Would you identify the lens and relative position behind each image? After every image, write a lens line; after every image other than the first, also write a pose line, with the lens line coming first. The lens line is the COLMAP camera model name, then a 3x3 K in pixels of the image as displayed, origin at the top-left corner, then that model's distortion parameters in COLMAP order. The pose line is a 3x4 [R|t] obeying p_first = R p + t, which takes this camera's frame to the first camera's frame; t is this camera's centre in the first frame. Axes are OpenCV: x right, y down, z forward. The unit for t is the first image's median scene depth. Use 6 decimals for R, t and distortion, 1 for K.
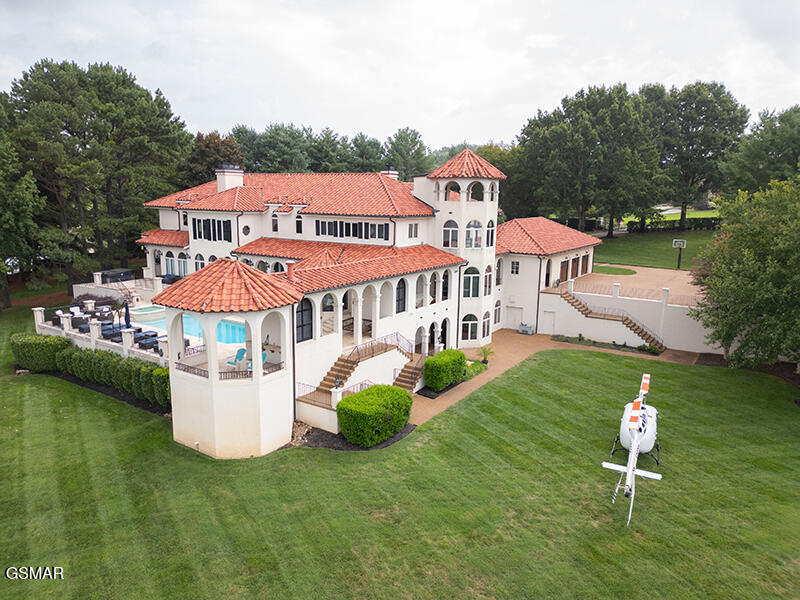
lens RADIAL K [[571.0, 0, 398.8], [0, 571.0, 300.7], [0, 0, 1]] dist [0.051720, -0.003599]
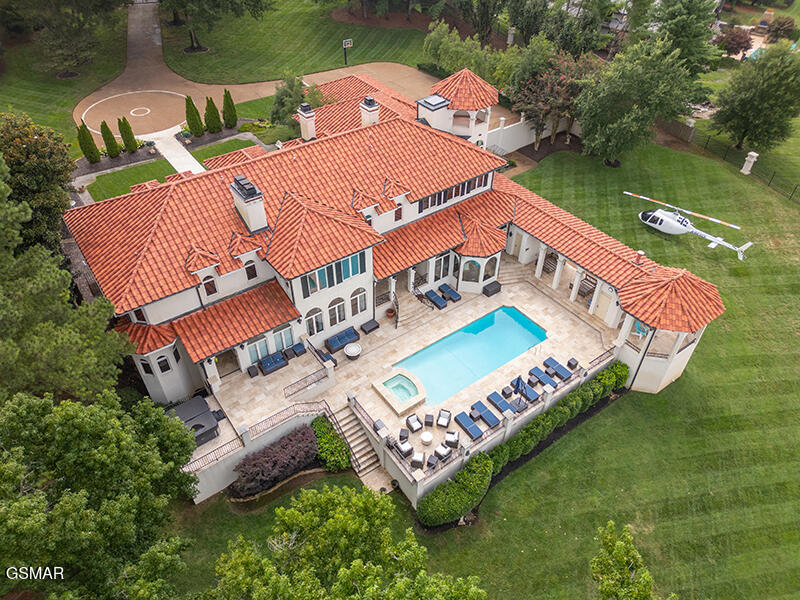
lens RADIAL K [[571.0, 0, 398.8], [0, 571.0, 300.7], [0, 0, 1]] dist [0.051720, -0.003599]
pose [[0.334797, -0.629324, 0.701328, -0.917471], [0.171821, 0.772575, 0.611233, -0.590352], [-0.926492, -0.084136, 0.366787, 0.658388]]
